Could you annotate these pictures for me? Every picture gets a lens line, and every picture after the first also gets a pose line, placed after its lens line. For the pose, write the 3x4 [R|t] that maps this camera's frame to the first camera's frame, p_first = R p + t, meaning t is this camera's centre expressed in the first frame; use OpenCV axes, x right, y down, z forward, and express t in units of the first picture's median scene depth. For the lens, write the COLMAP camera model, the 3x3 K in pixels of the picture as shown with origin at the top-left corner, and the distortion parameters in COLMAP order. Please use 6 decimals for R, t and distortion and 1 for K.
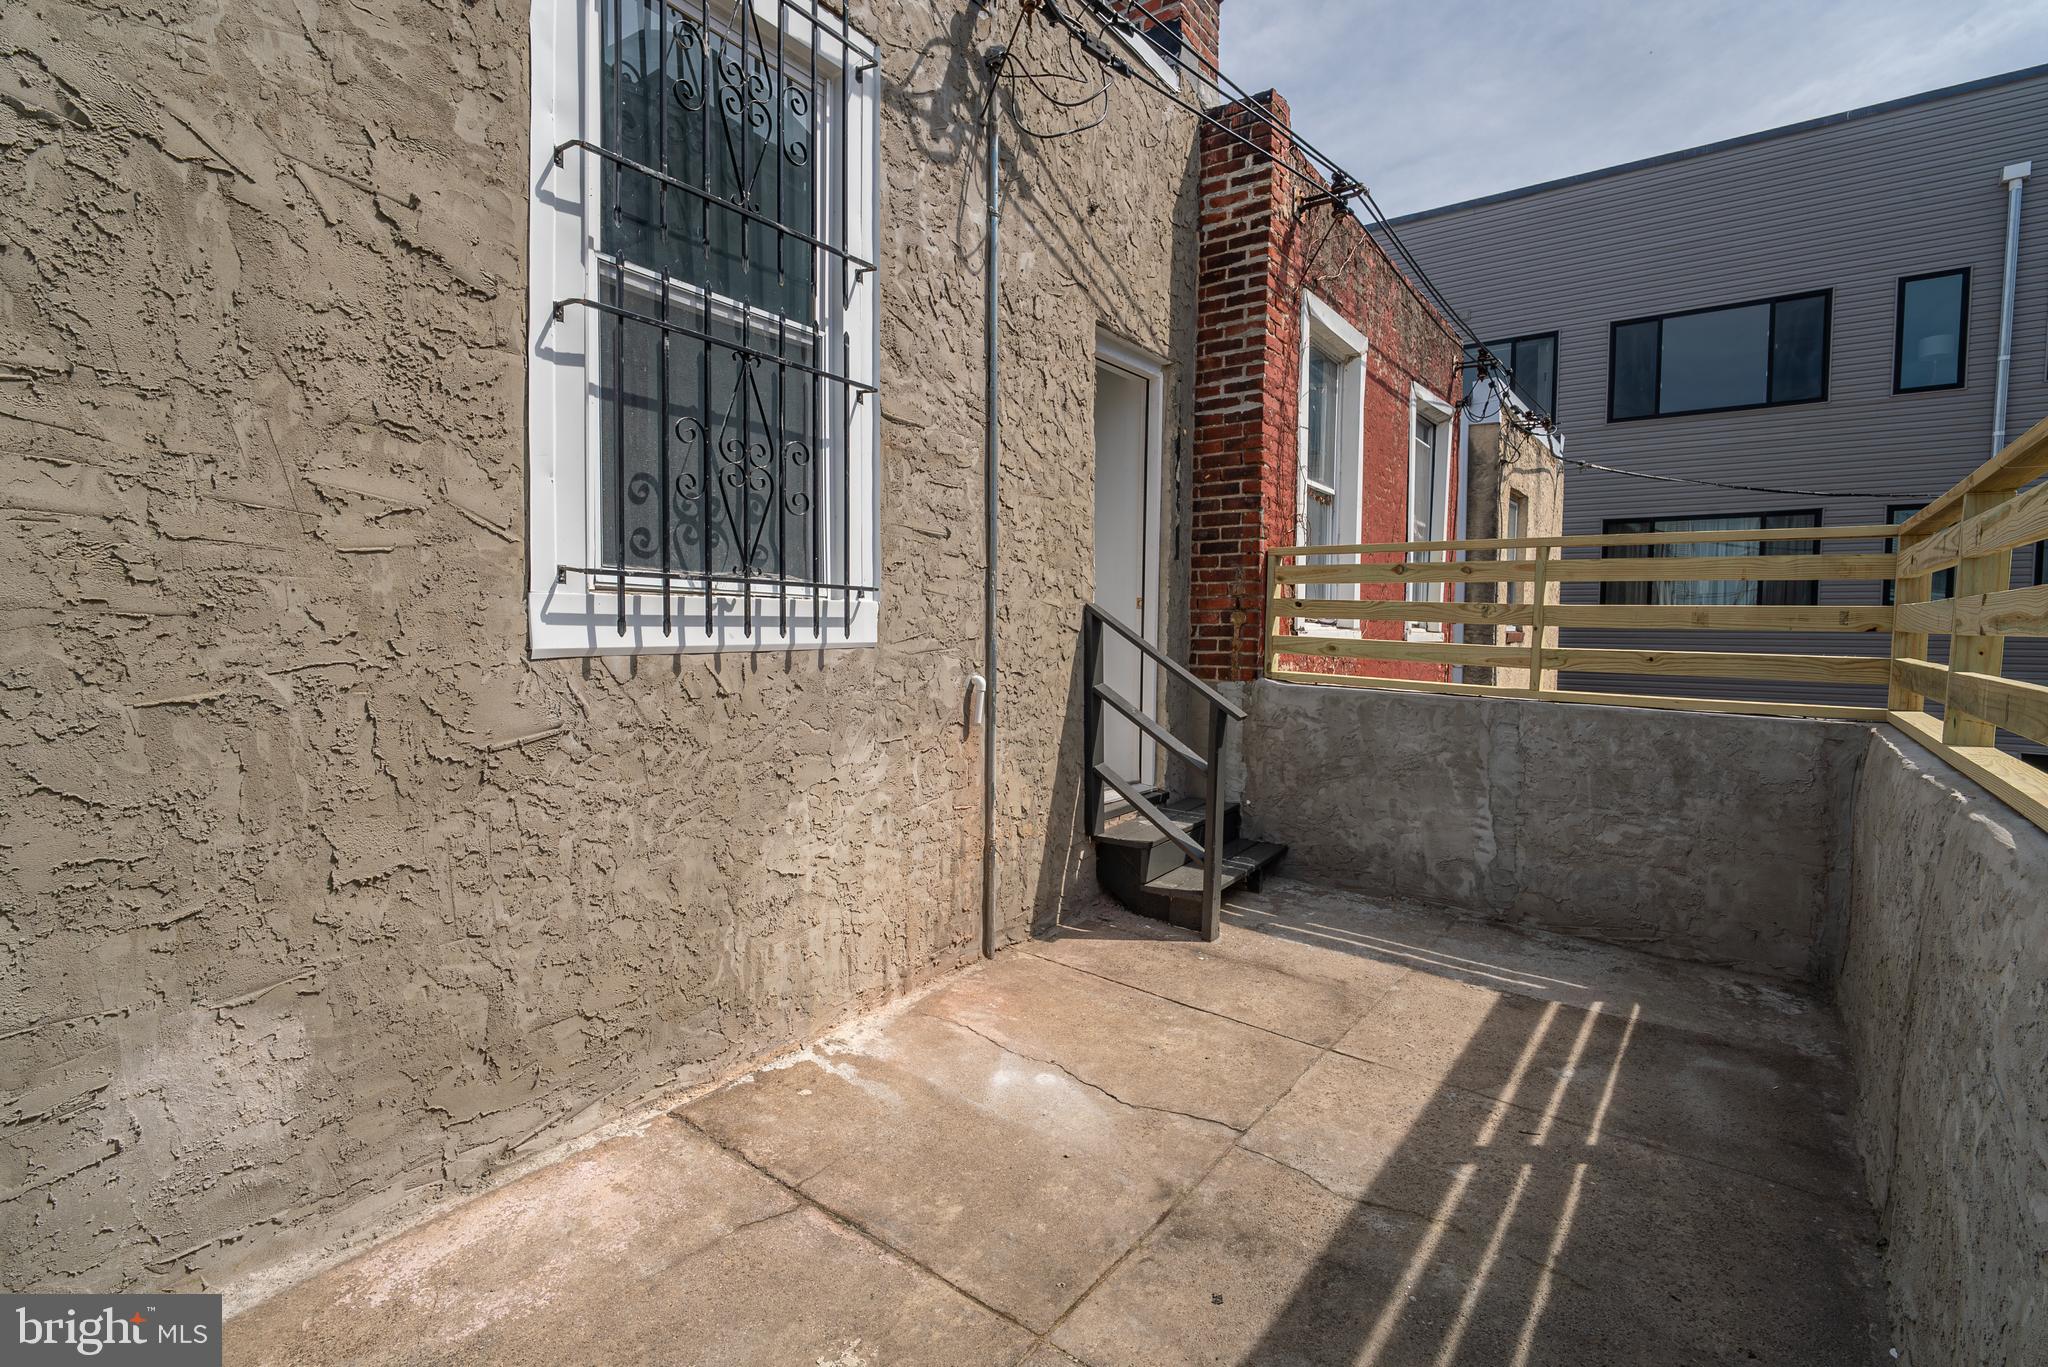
lens RADIAL K [[938.5, 0, 1030.0], [0, 938.5, 653.4], [0, 0, 1]] dist [-0.000022, -0.005357]
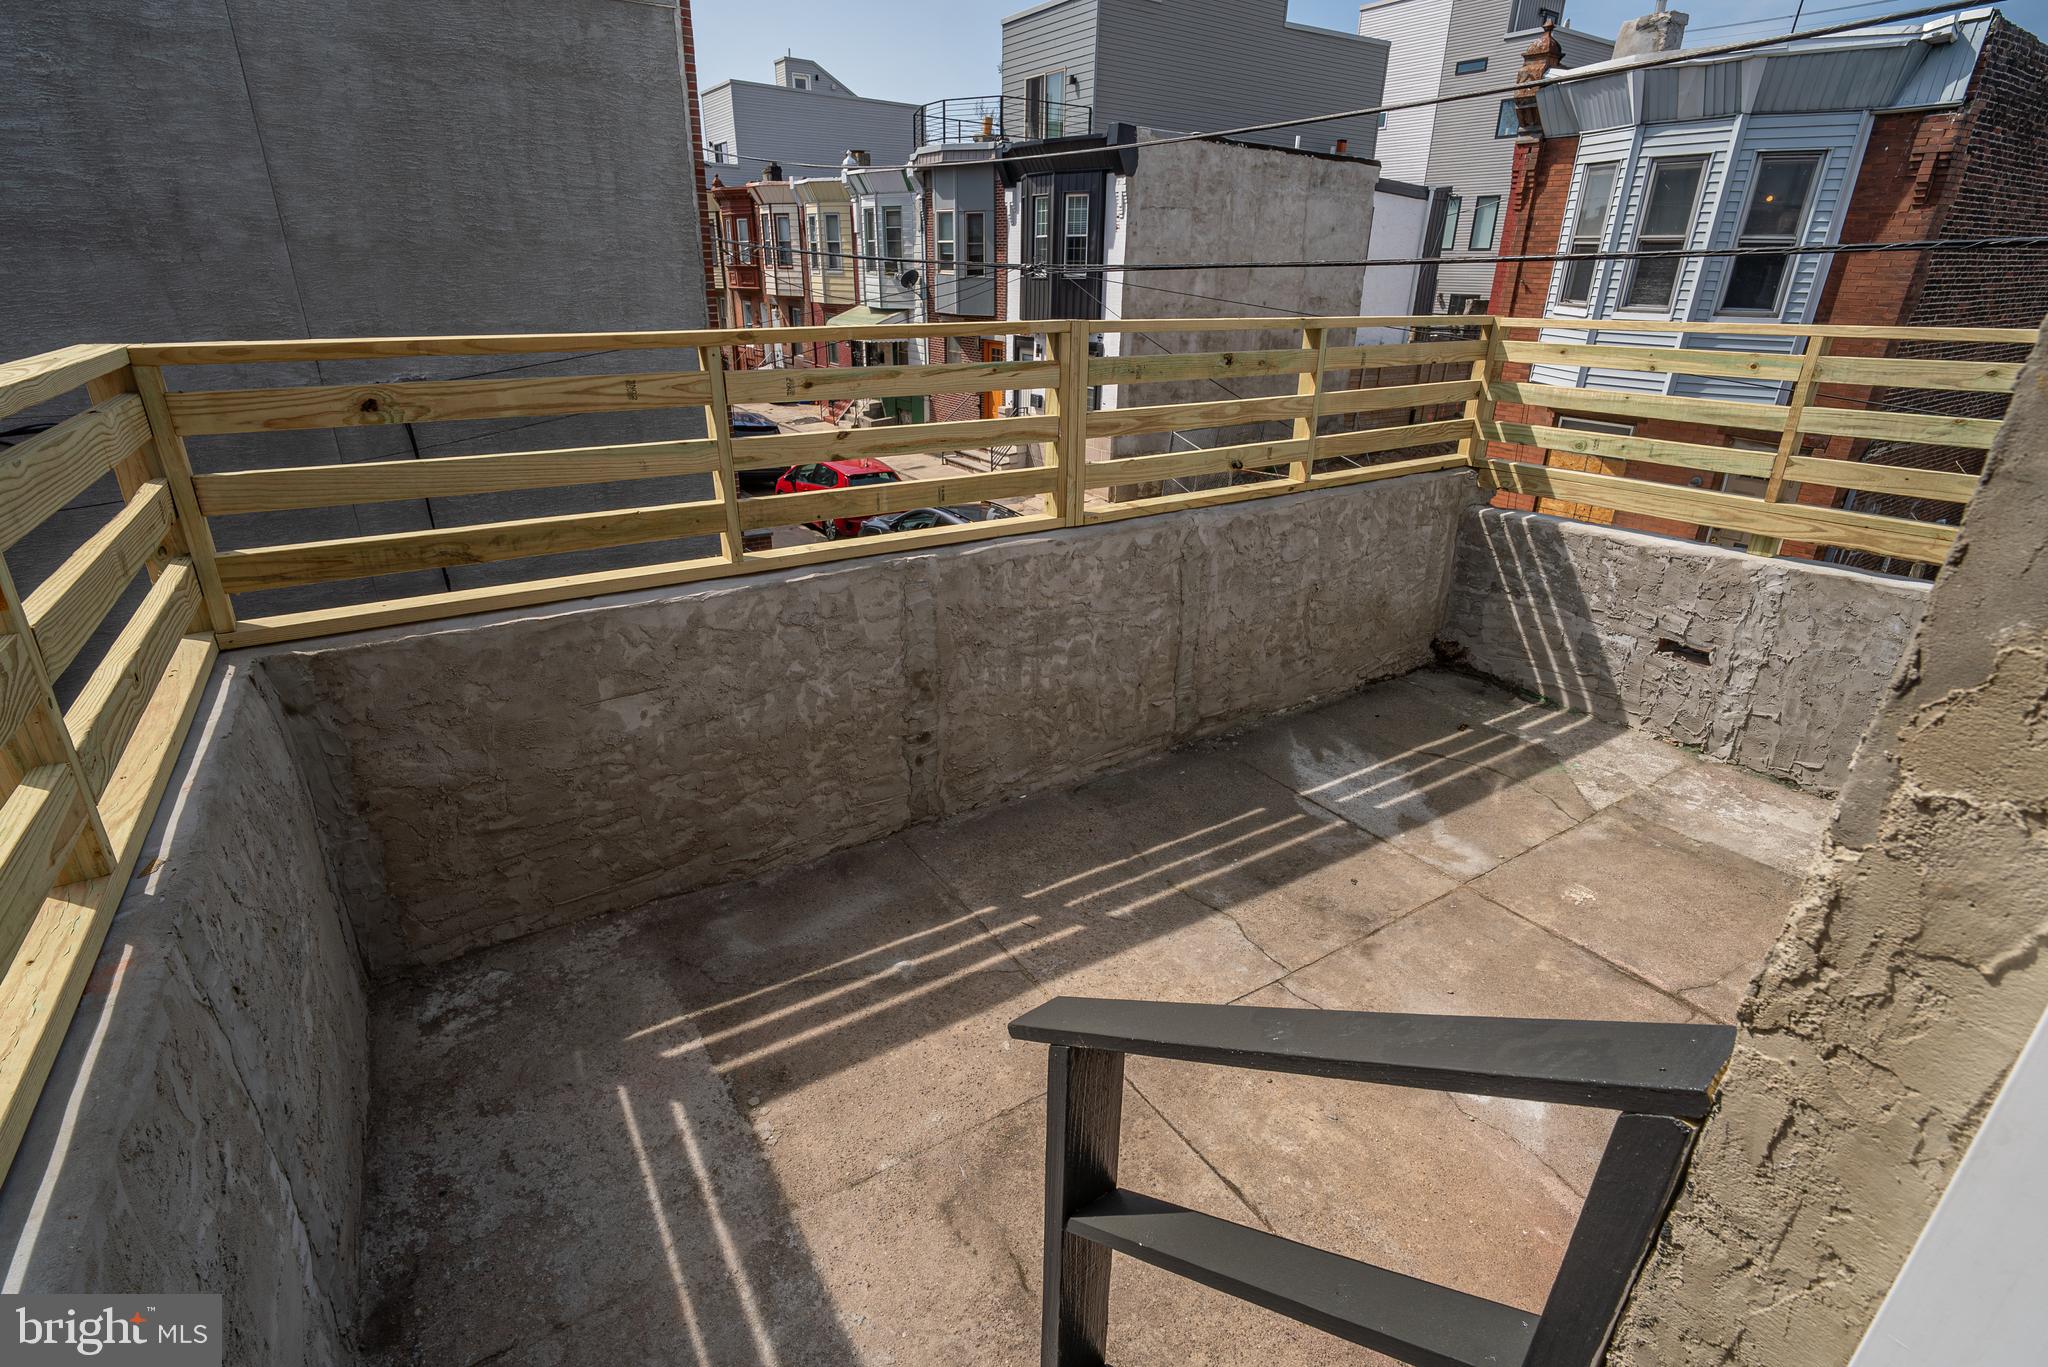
lens RADIAL K [[964.9, 0, 1021.7], [0, 964.9, 660.9], [0, 0, 1]] dist [0.000301, -0.002840]
pose [[-0.940486, -0.151370, 0.304259, 0.199731], [-0.013679, 0.911457, 0.411169, -0.263071], [-0.339558, 0.382536, -0.859283, 1.732436]]
